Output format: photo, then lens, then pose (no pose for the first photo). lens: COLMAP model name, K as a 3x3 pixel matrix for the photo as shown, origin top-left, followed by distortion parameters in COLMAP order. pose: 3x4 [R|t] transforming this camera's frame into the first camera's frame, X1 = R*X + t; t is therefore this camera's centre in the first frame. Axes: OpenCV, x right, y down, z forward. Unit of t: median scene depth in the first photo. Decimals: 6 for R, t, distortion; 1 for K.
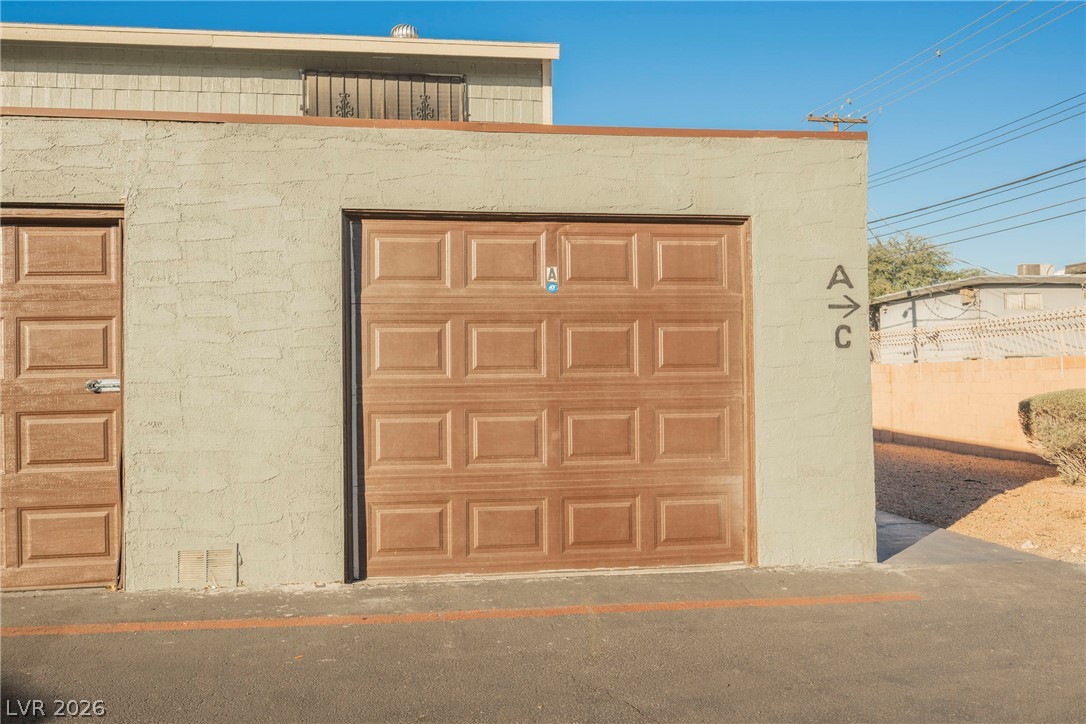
lens RADIAL K [[923.6, 0, 543.0], [0, 923.6, 362.0], [0, 0, 1]] dist [-0.004585, -0.009417]
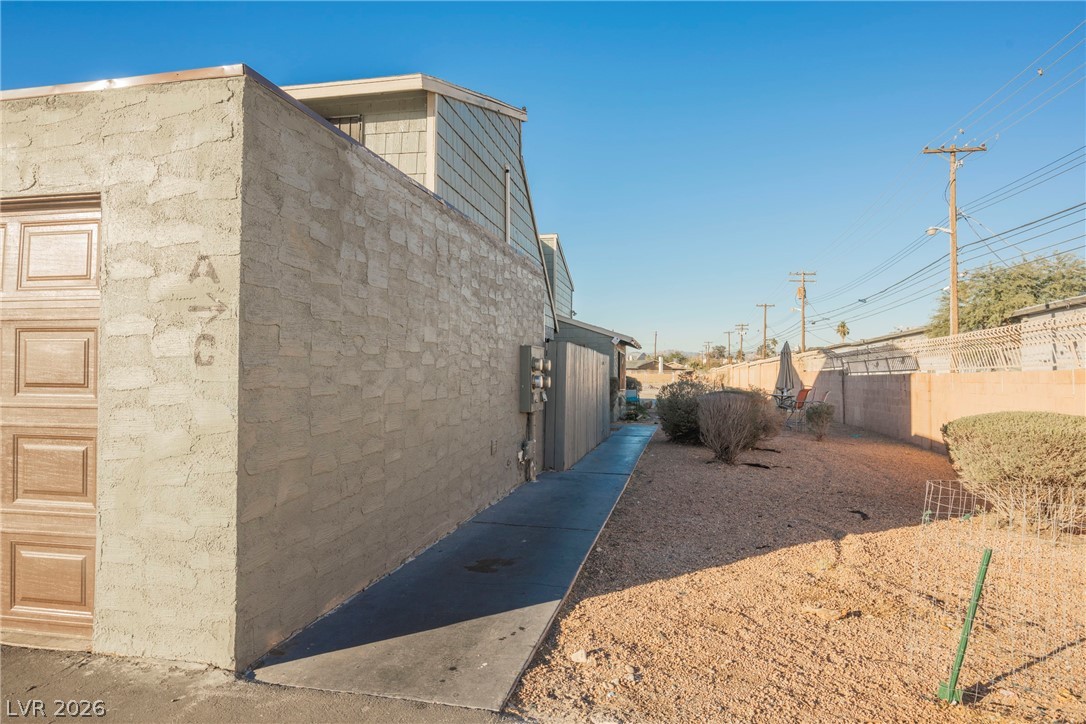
lens RADIAL K [[652.1, 0, 541.4], [0, 652.1, 365.6], [0, 0, 1]] dist [-0.002021, -0.000658]
pose [[0.941684, 0.013451, -0.336230, 0.758039], [-0.011744, 0.999906, 0.007111, -0.022434], [0.336294, -0.002747, 0.941753, 0.616967]]
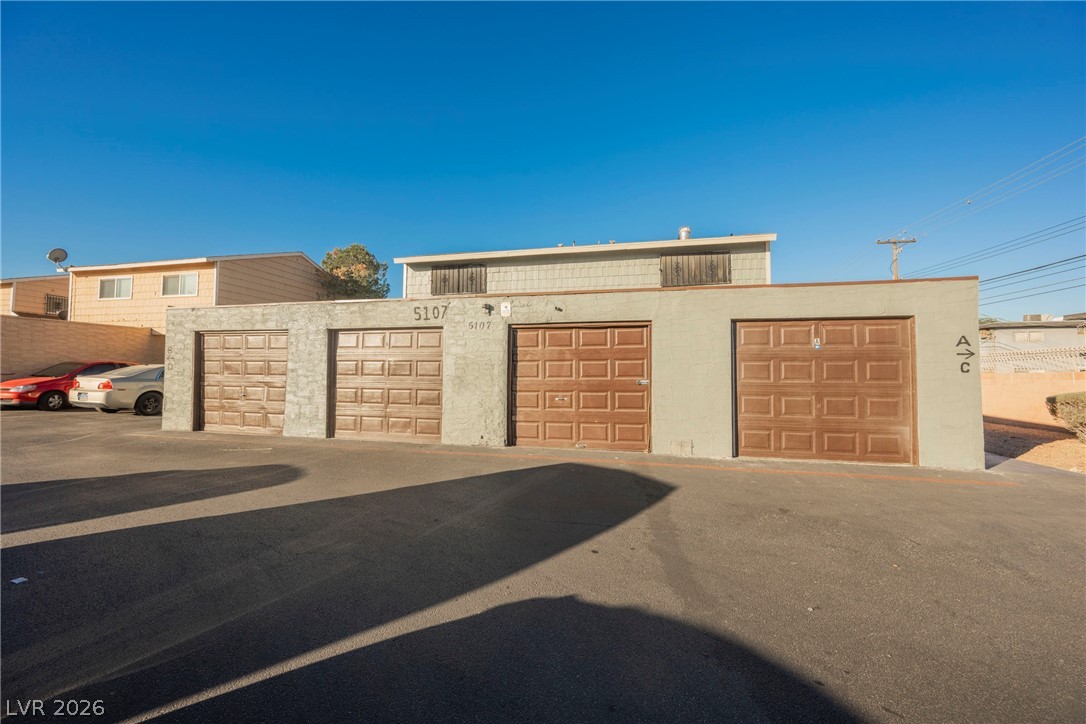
lens RADIAL K [[421.9, 0, 543.4], [0, 421.9, 361.8], [0, 0, 1]] dist [-0.001893, 0.000085]
pose [[0.934165, 0.006011, -0.356790, -0.273559], [-0.009940, 0.999908, -0.009181, -0.021960], [0.356703, 0.012123, 0.934139, -0.331406]]
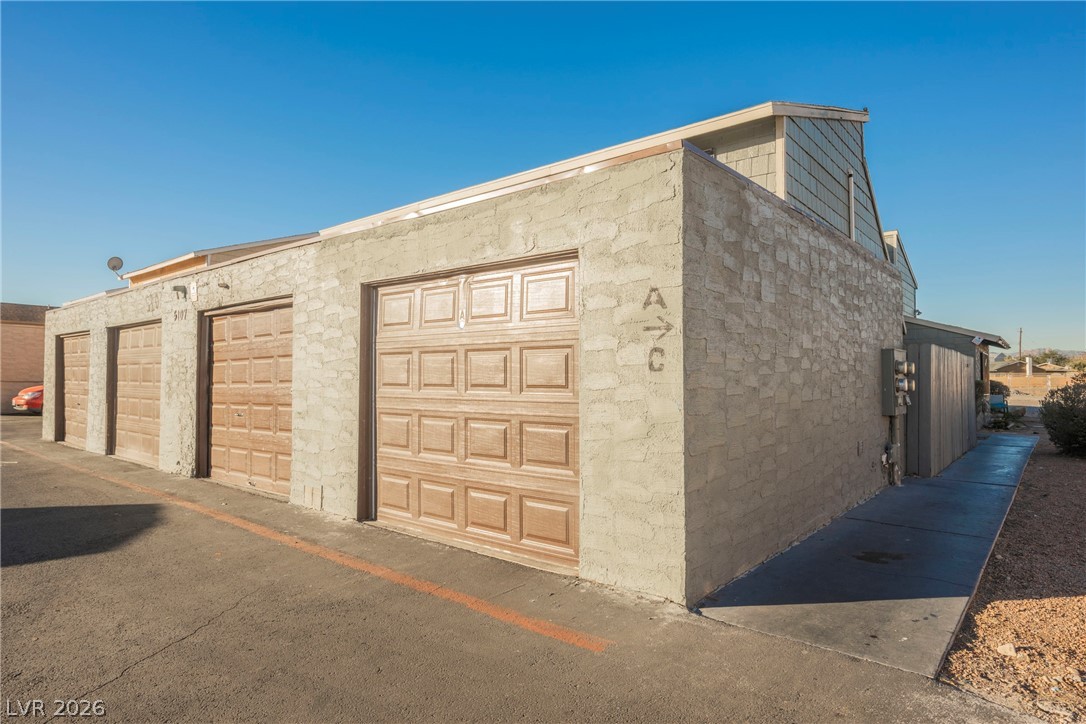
lens RADIAL K [[614.7, 0, 546.0], [0, 614.7, 364.0], [0, 0, 1]] dist [-0.004620, 0.002032]
pose [[0.677964, -0.005824, -0.735072, 0.728098], [0.004897, 0.999982, -0.003406, -0.021650], [0.735079, -0.001291, 0.677981, 0.490965]]
